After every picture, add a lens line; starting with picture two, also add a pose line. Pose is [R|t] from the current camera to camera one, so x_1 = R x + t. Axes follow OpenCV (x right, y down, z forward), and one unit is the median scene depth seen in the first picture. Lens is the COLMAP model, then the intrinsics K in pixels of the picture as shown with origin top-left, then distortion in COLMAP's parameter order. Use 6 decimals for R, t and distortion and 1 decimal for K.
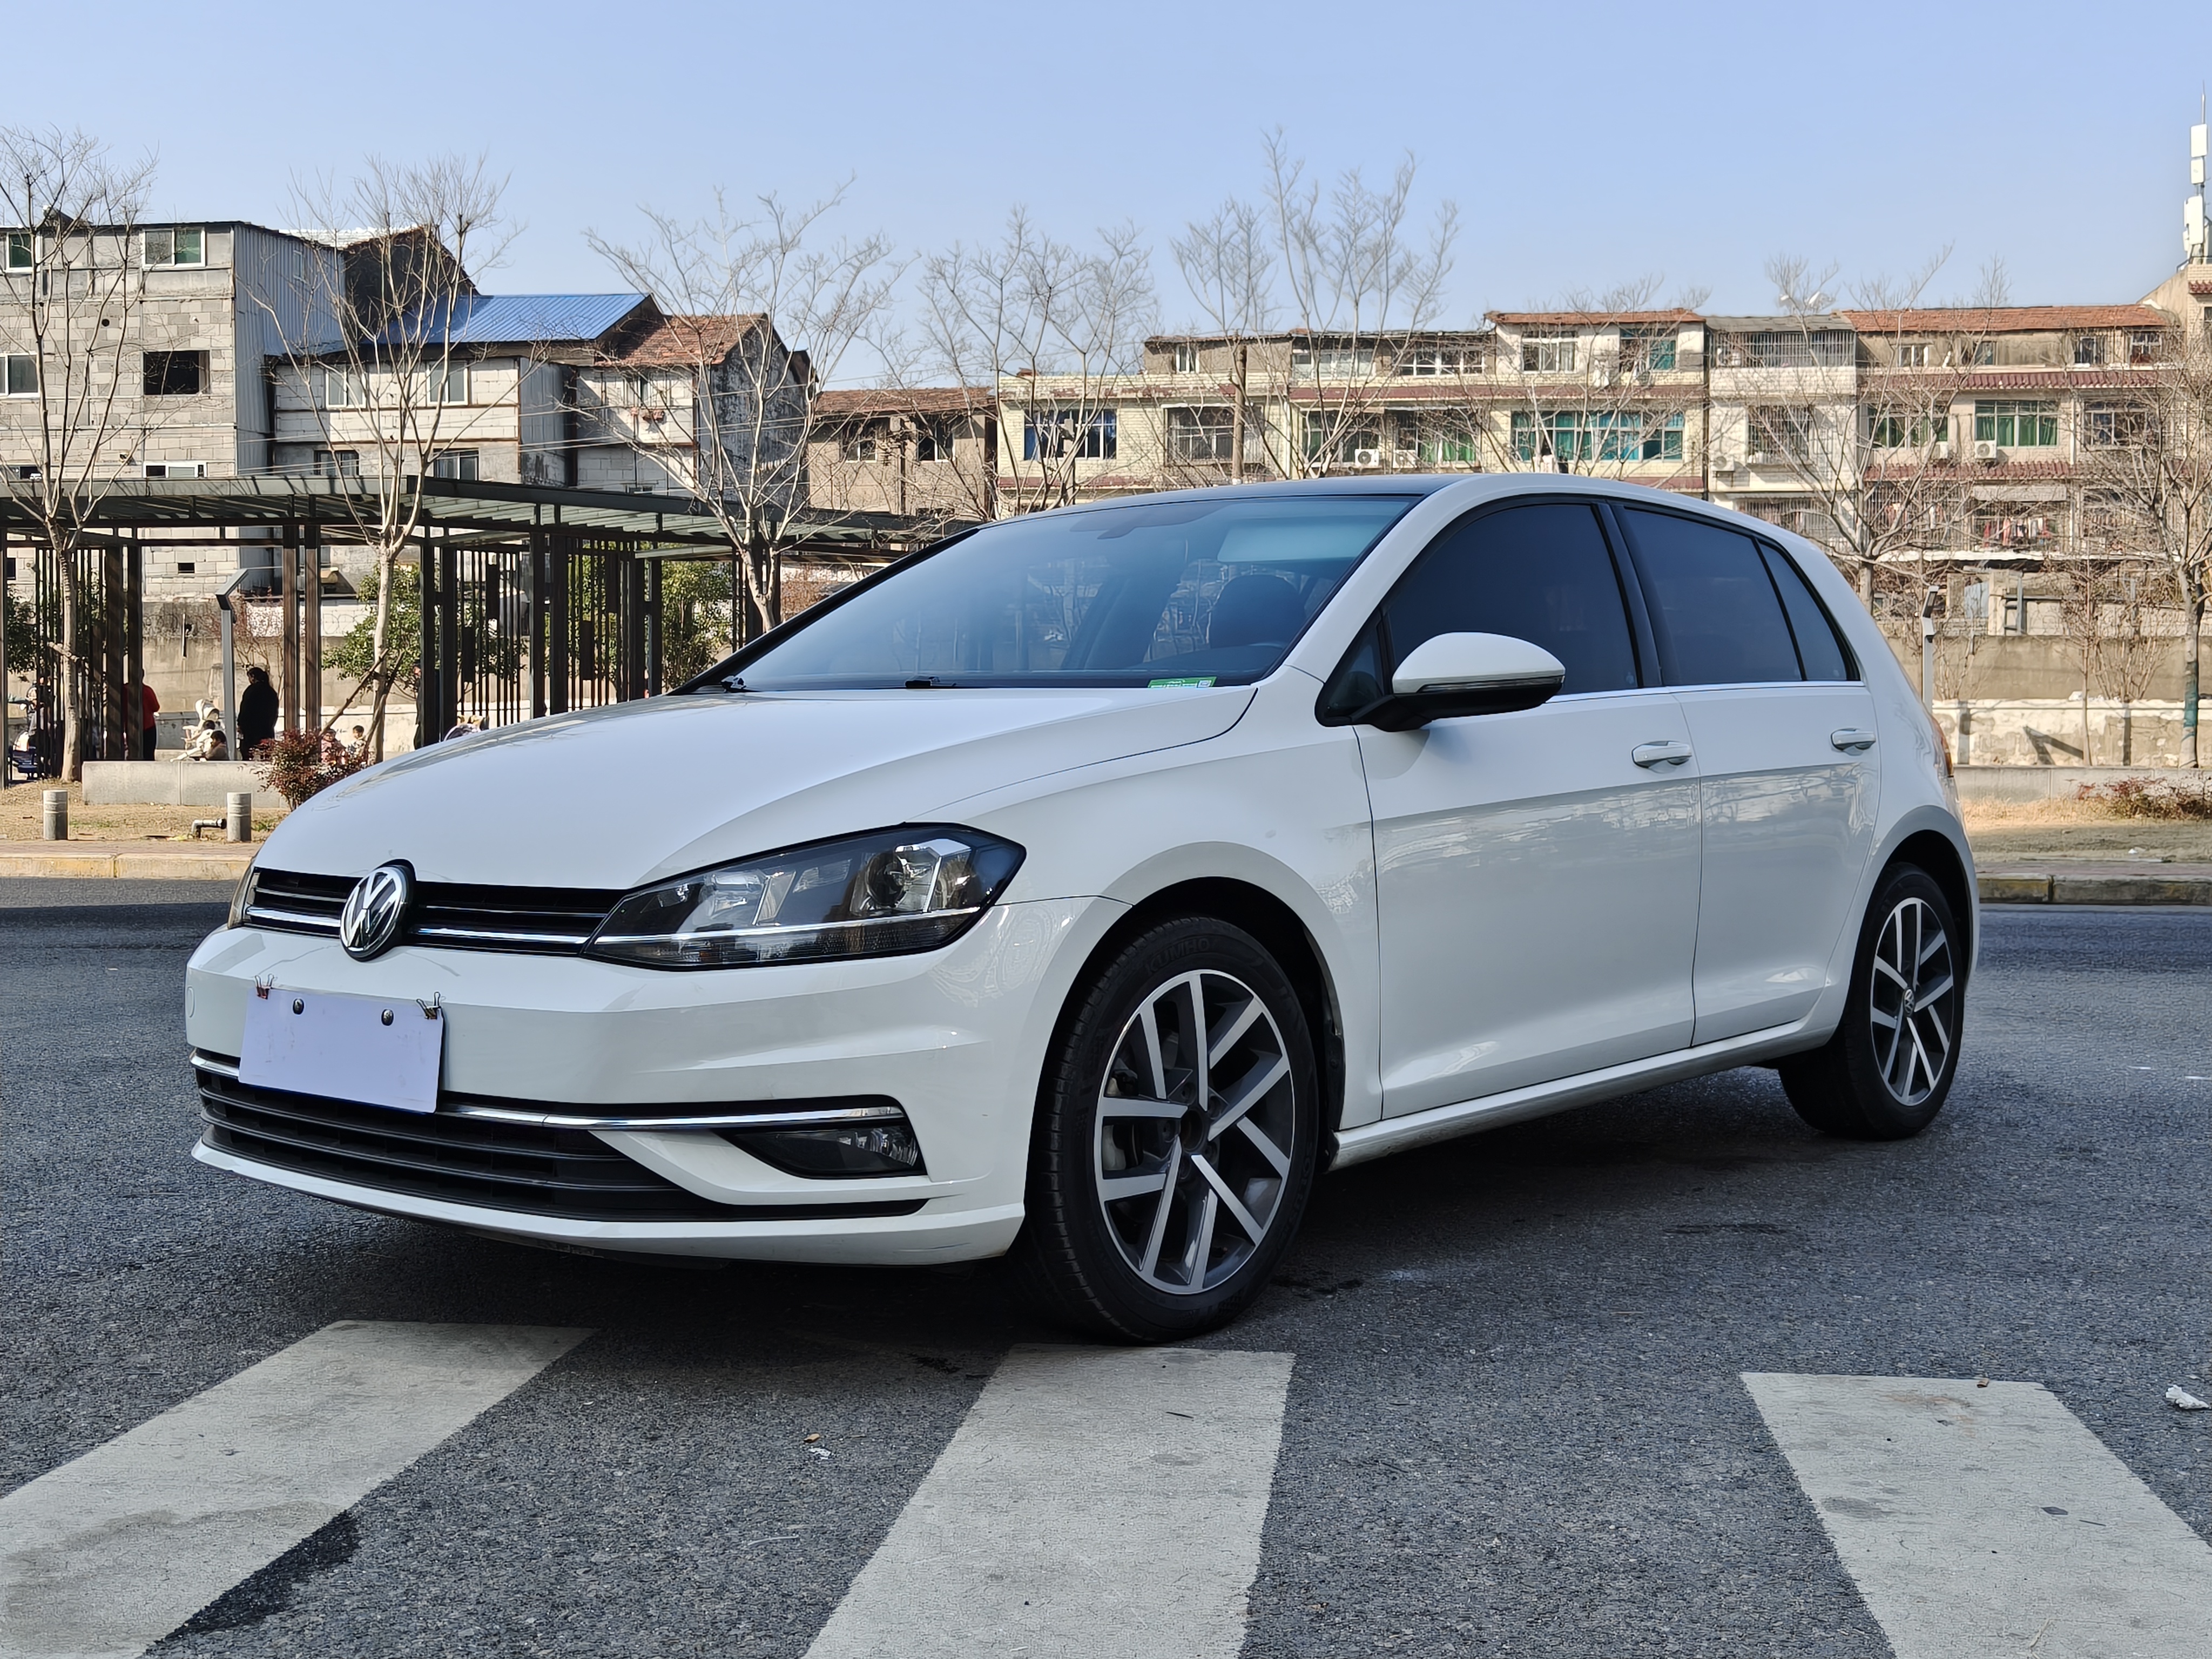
lens RADIAL K [[2556.8, 0, 1088.3], [0, 2556.8, 834.7], [0, 0, 1]] dist [0.011088, 0.000000]
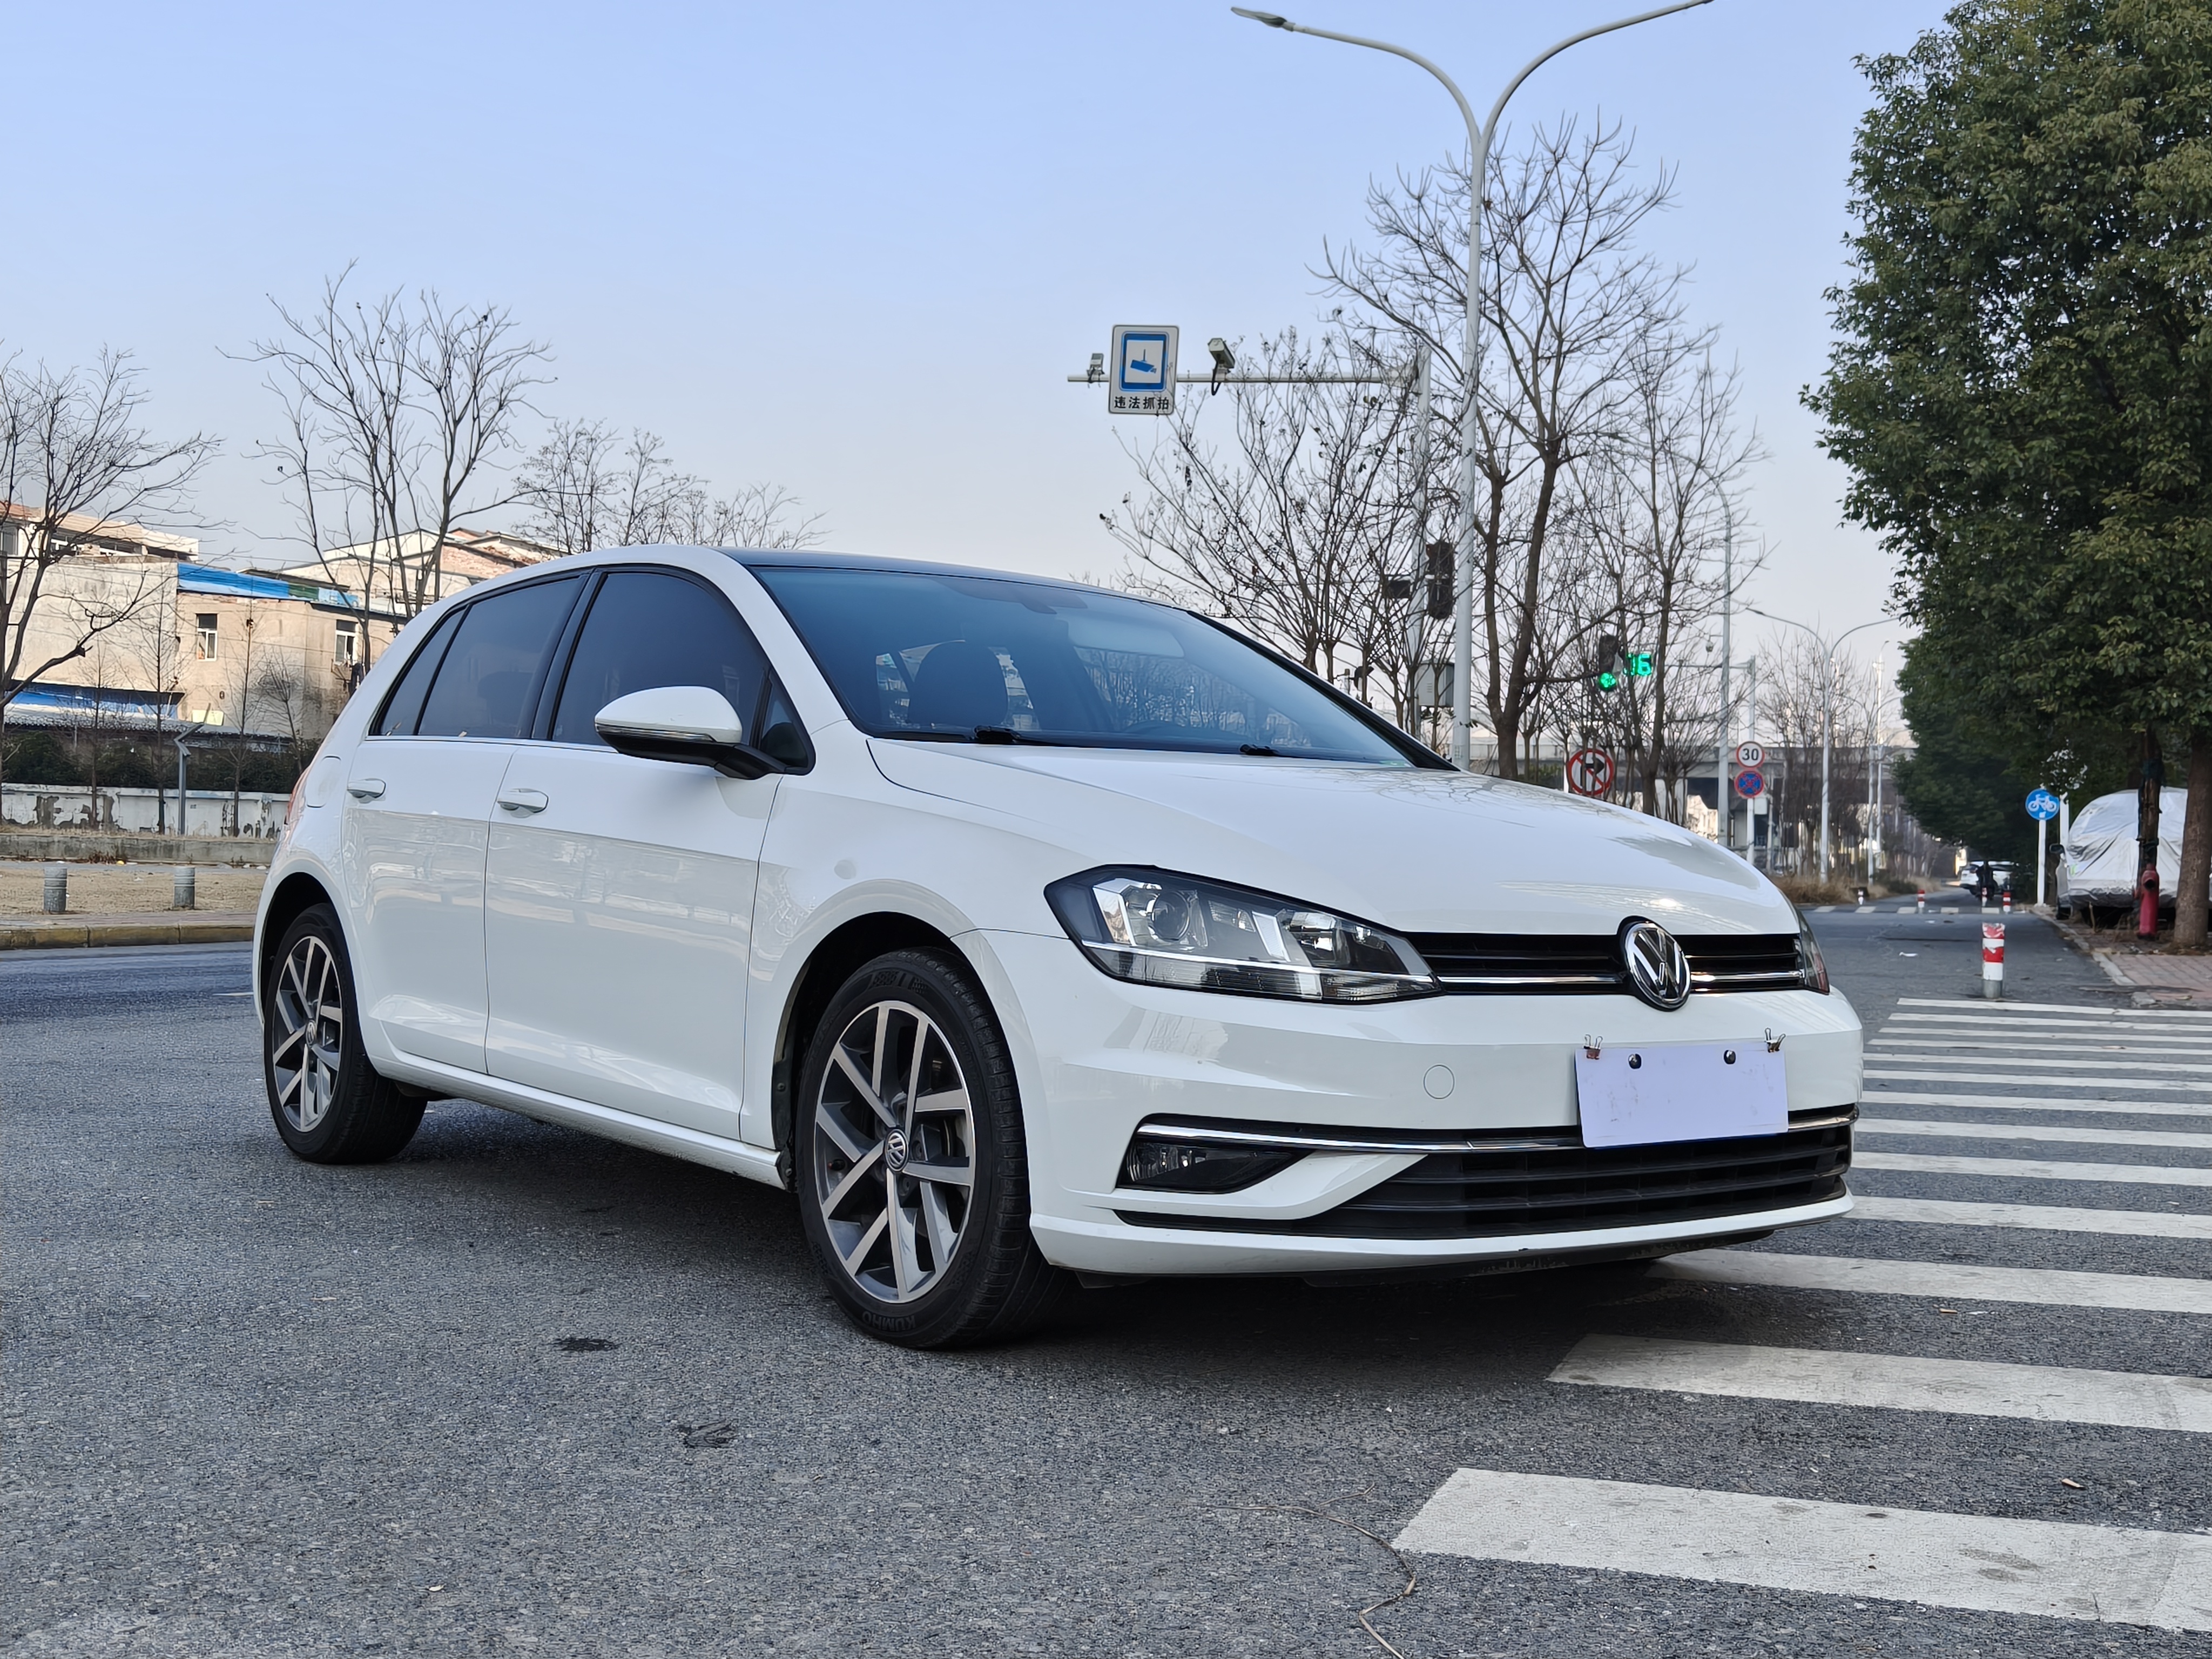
lens RADIAL K [[2556.8, 0, 1103.9], [0, 2556.8, 825.9], [0, 0, 1]] dist [0.011088, 0.000000]
pose [[0.196005, 0.012051, 0.980529, -0.134357], [0.008321, 0.999868, -0.013952, -0.001498], [-0.980568, 0.010894, 0.195879, 0.099595]]
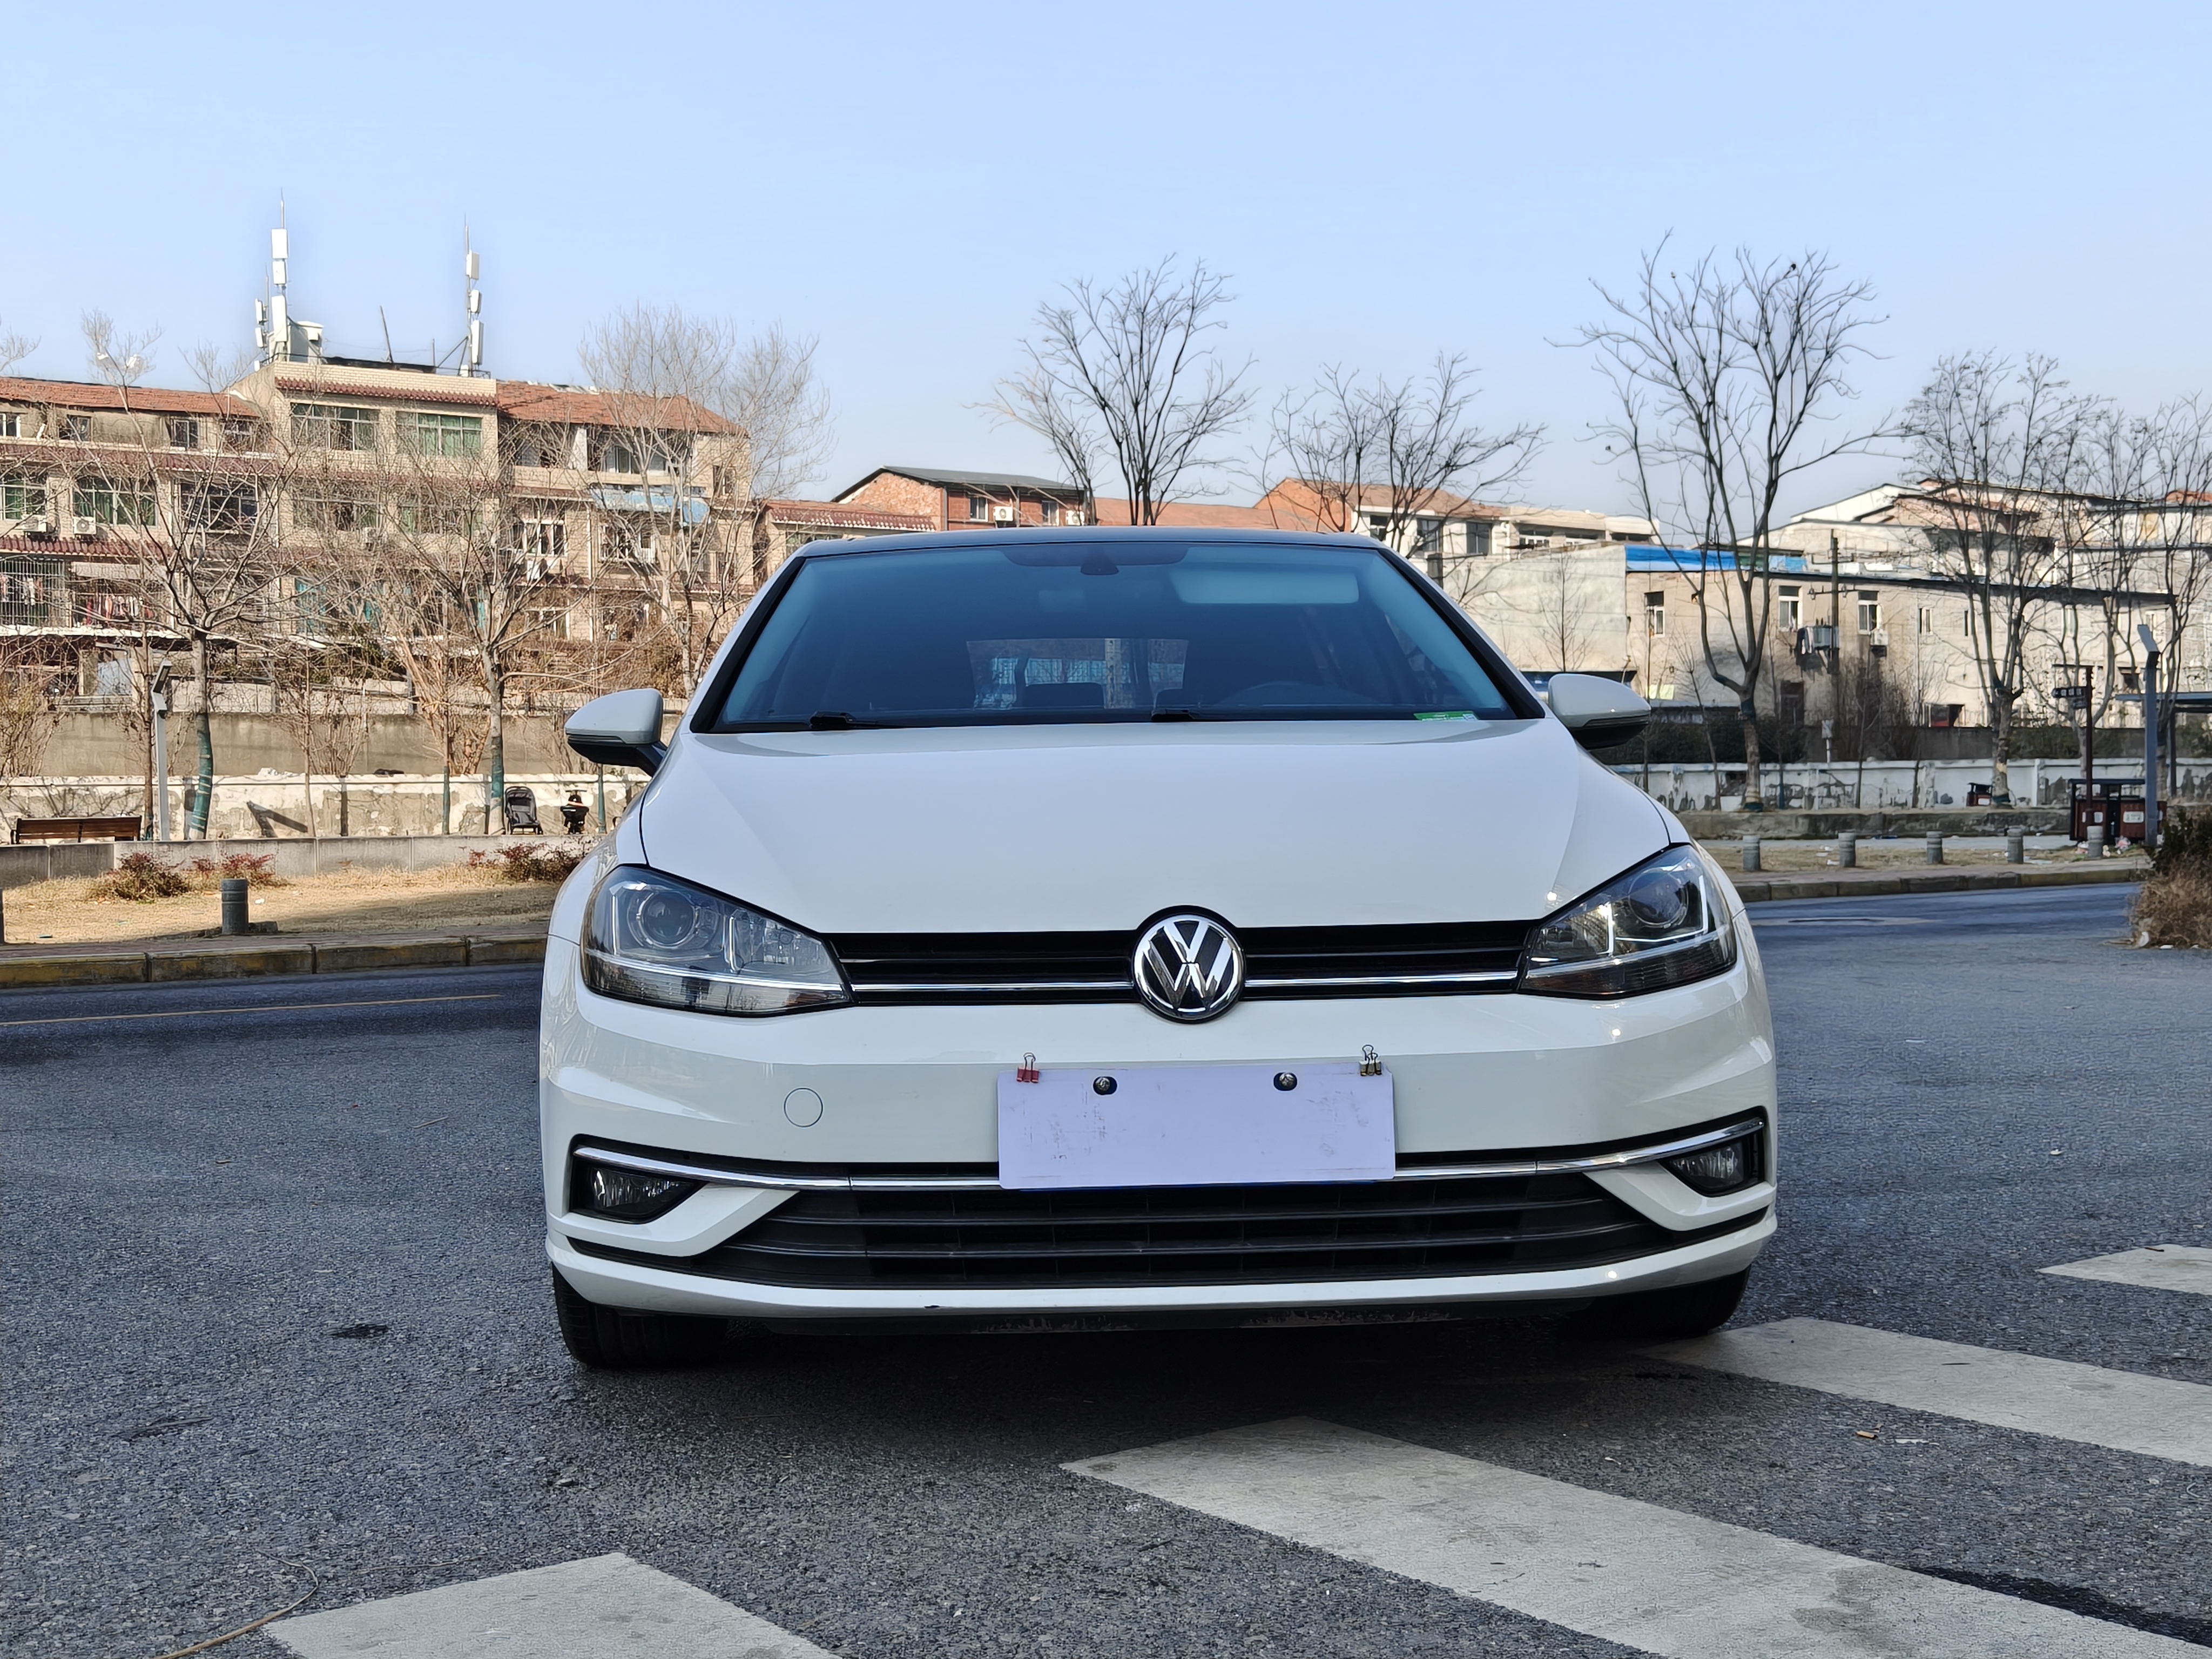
lens RADIAL K [[2556.8, 0, 1091.1], [0, 2556.8, 830.7], [0, 0, 1]] dist [0.011088, 0.000000]
pose [[0.725658, -0.023745, 0.687645, -0.087521], [0.046687, 0.998800, -0.014778, -0.000446], [-0.686469, 0.042827, 0.725896, 0.038828]]
